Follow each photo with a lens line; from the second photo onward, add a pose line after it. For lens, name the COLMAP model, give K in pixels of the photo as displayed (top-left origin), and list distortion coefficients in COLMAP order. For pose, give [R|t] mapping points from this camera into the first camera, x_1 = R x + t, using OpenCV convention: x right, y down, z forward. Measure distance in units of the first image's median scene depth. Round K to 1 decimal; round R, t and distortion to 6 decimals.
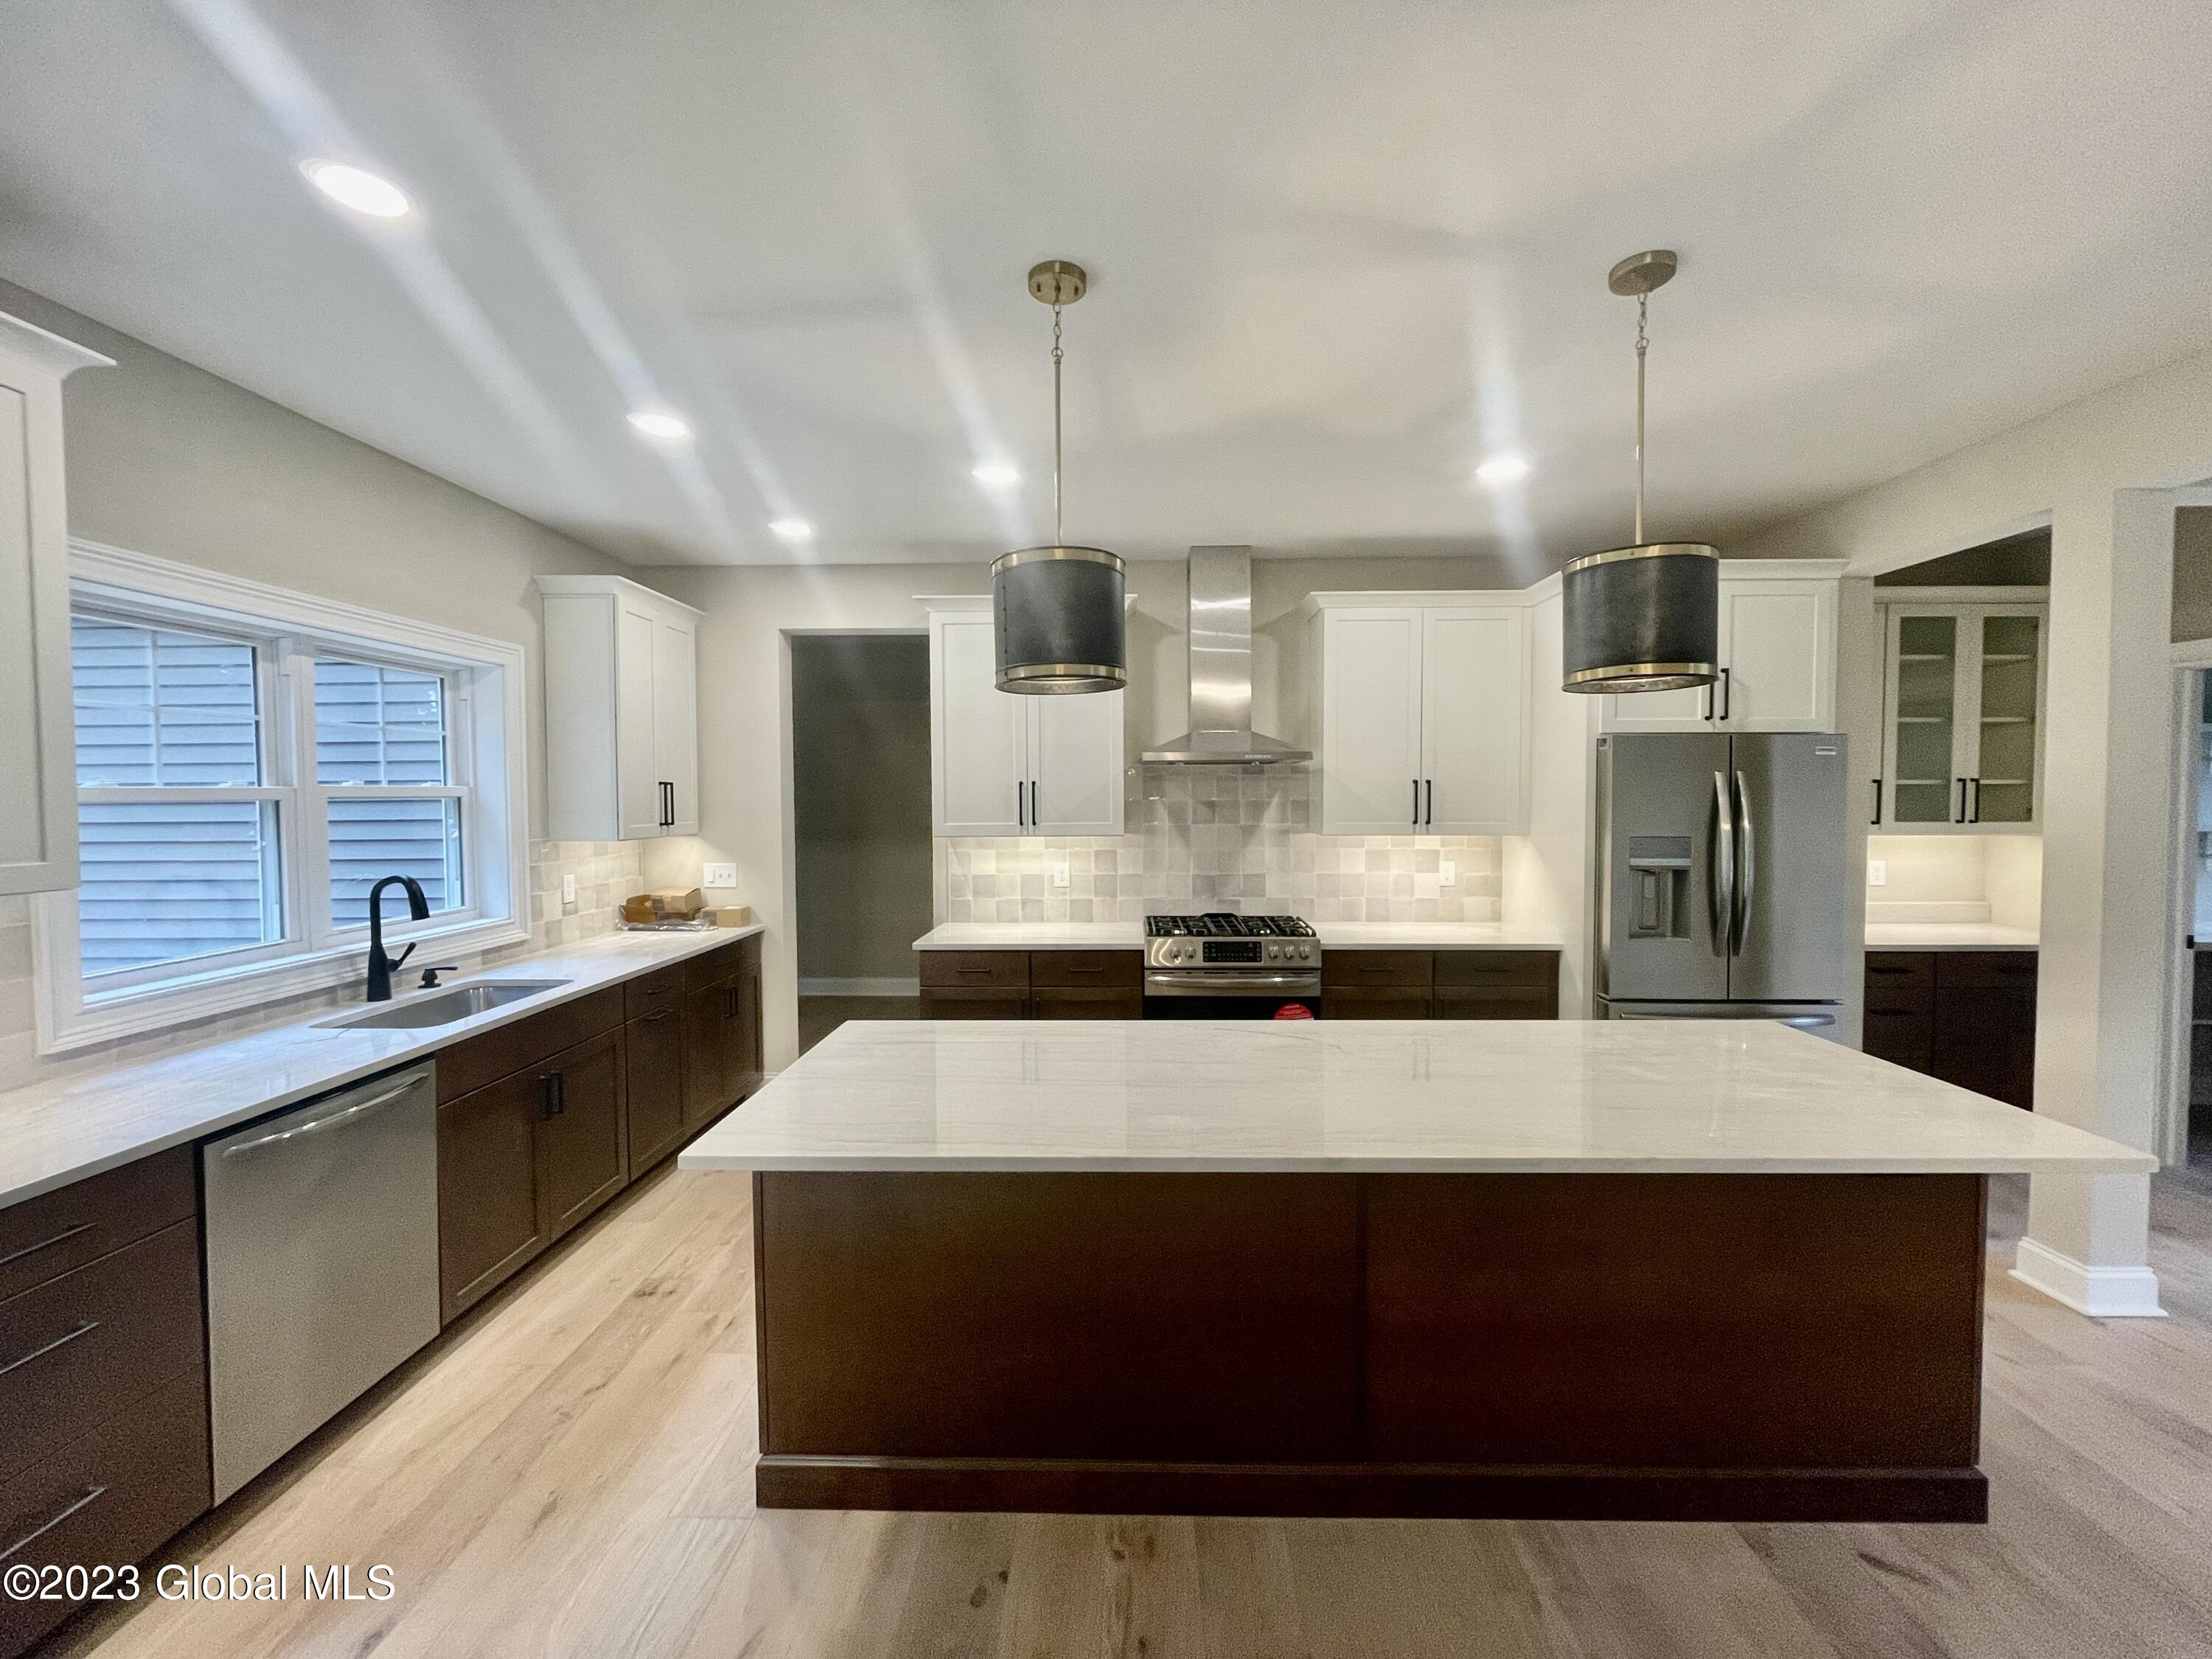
lens RADIAL K [[934.4, 0, 1109.6], [0, 934.4, 827.8], [0, 0, 1]] dist [0.000832, 0.000029]
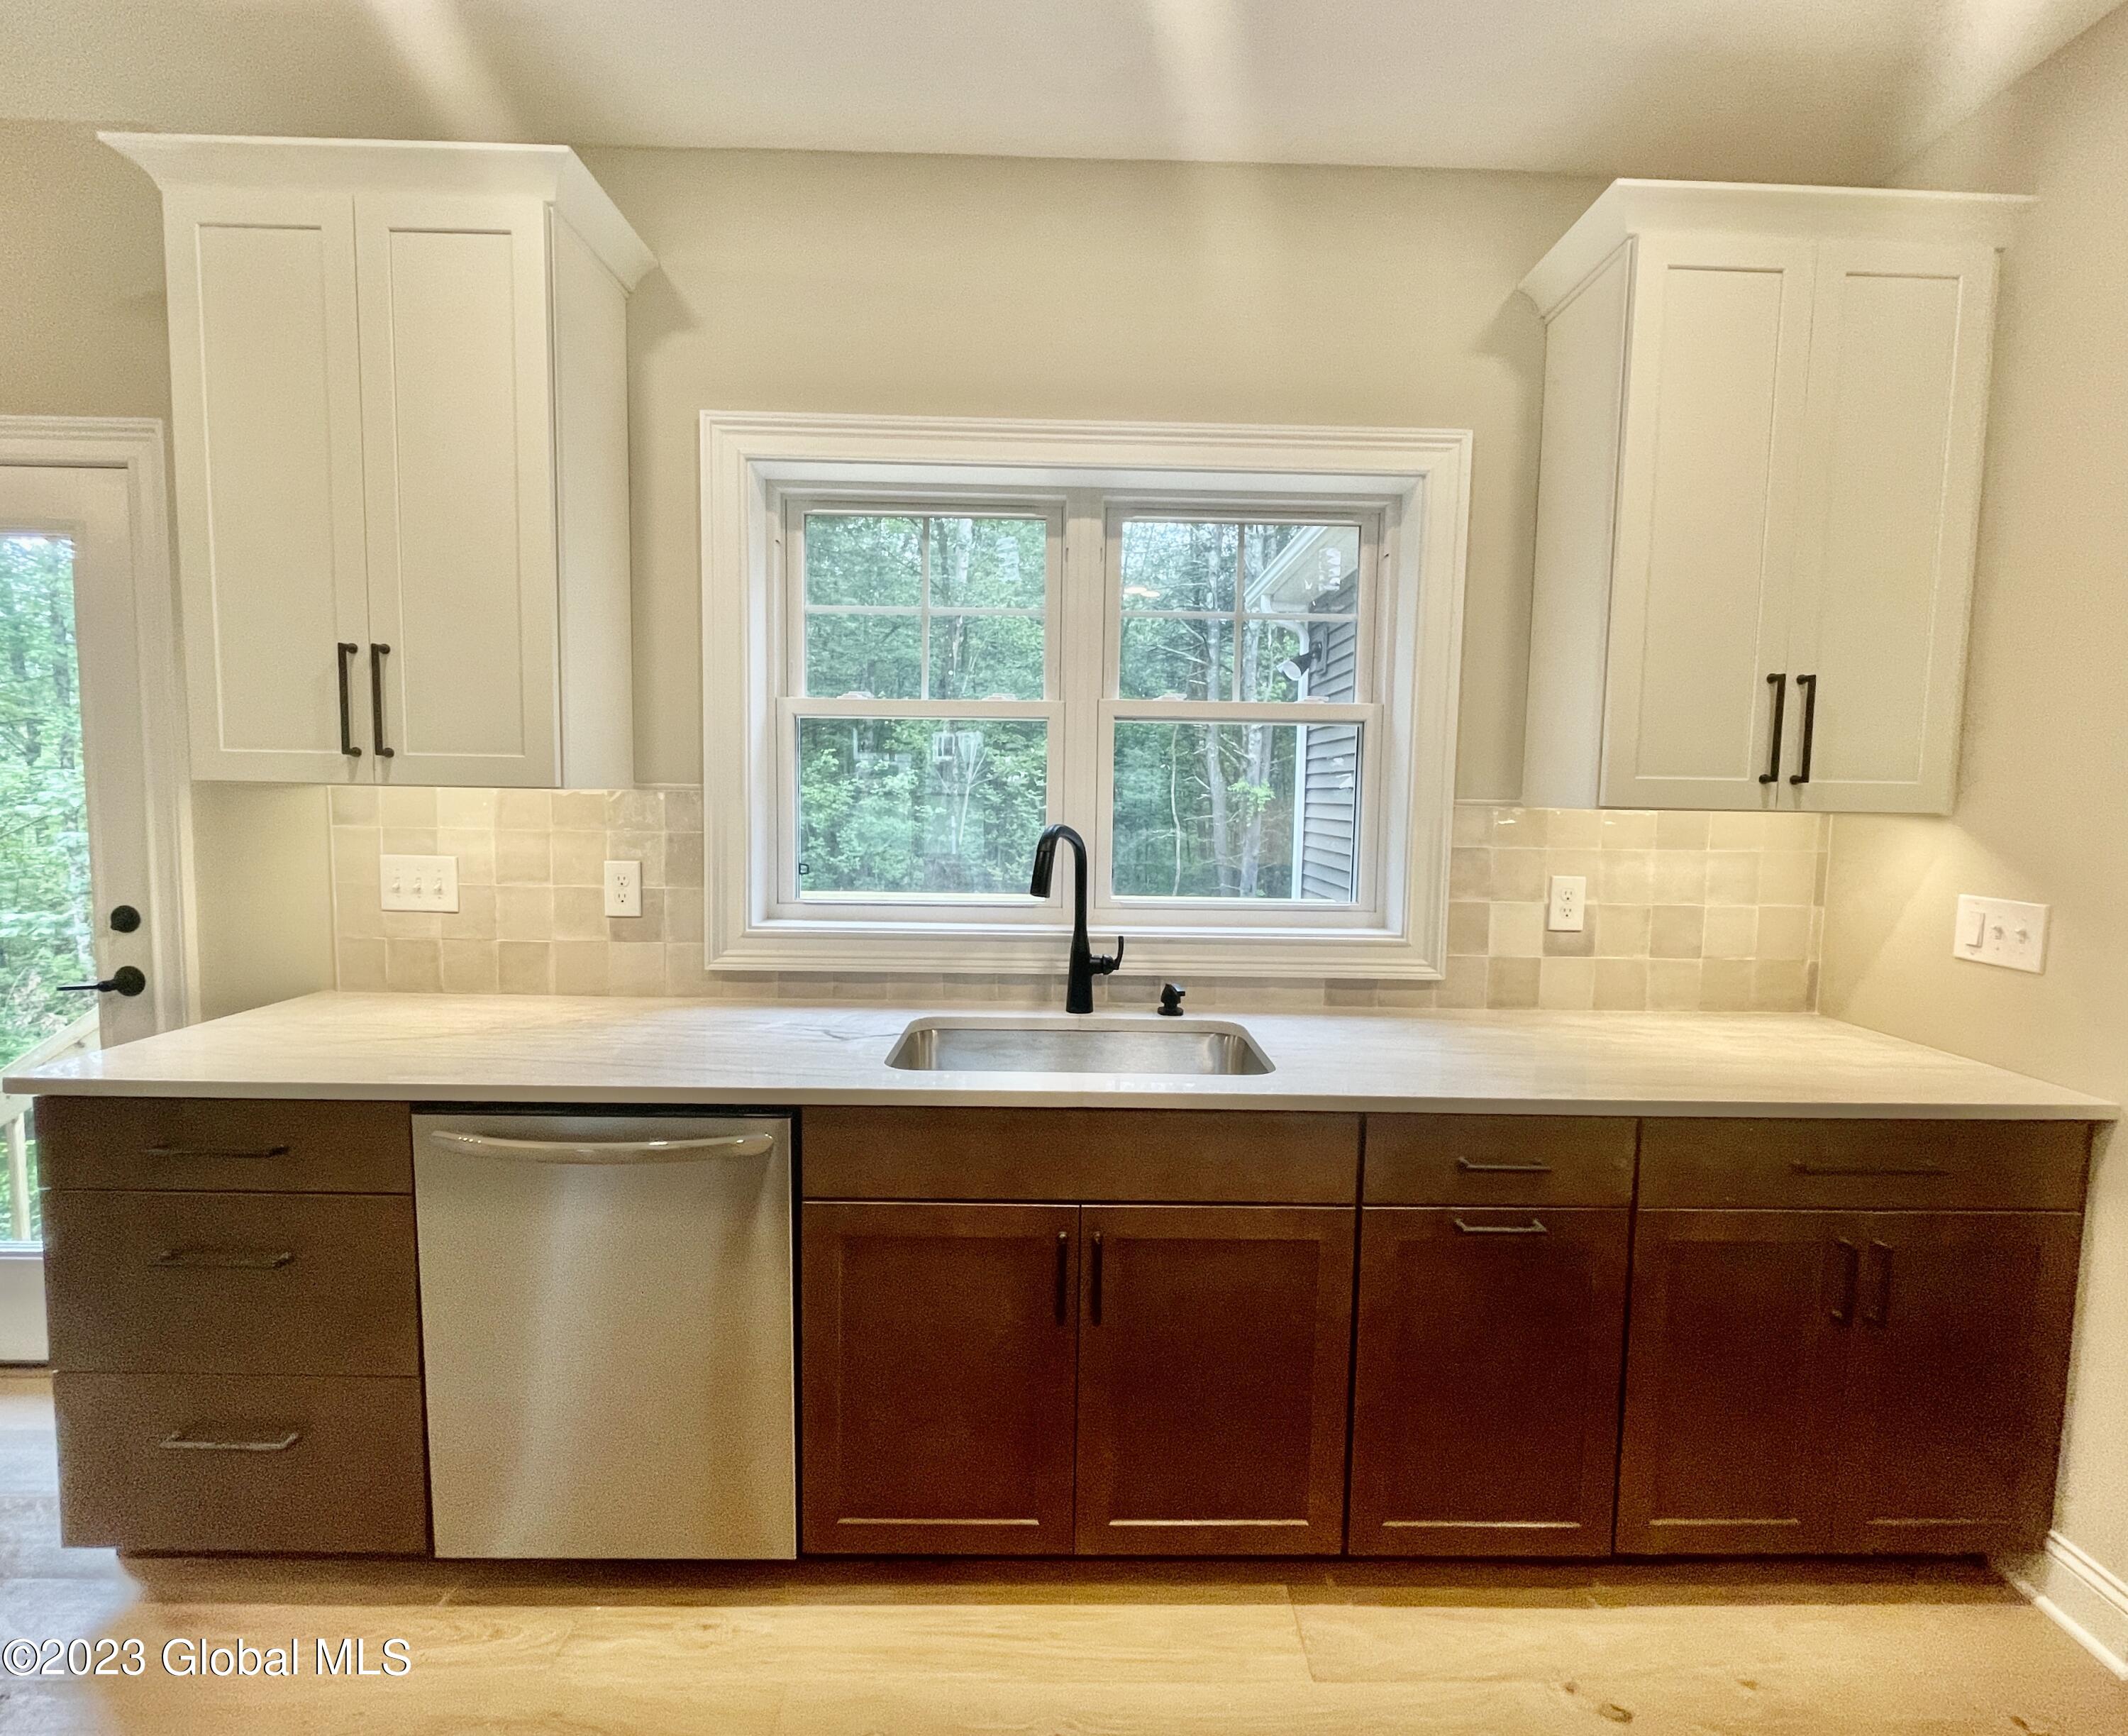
lens RADIAL K [[950.2, 0, 1072.5], [0, 950.2, 864.0], [0, 0, 1]] dist [0.014613, 0.000368]
pose [[0.038218, 0.088958, -0.995302, -0.094996], [-0.053205, 0.994798, 0.086870, 0.016508], [0.997852, 0.049635, 0.042752, 0.882955]]
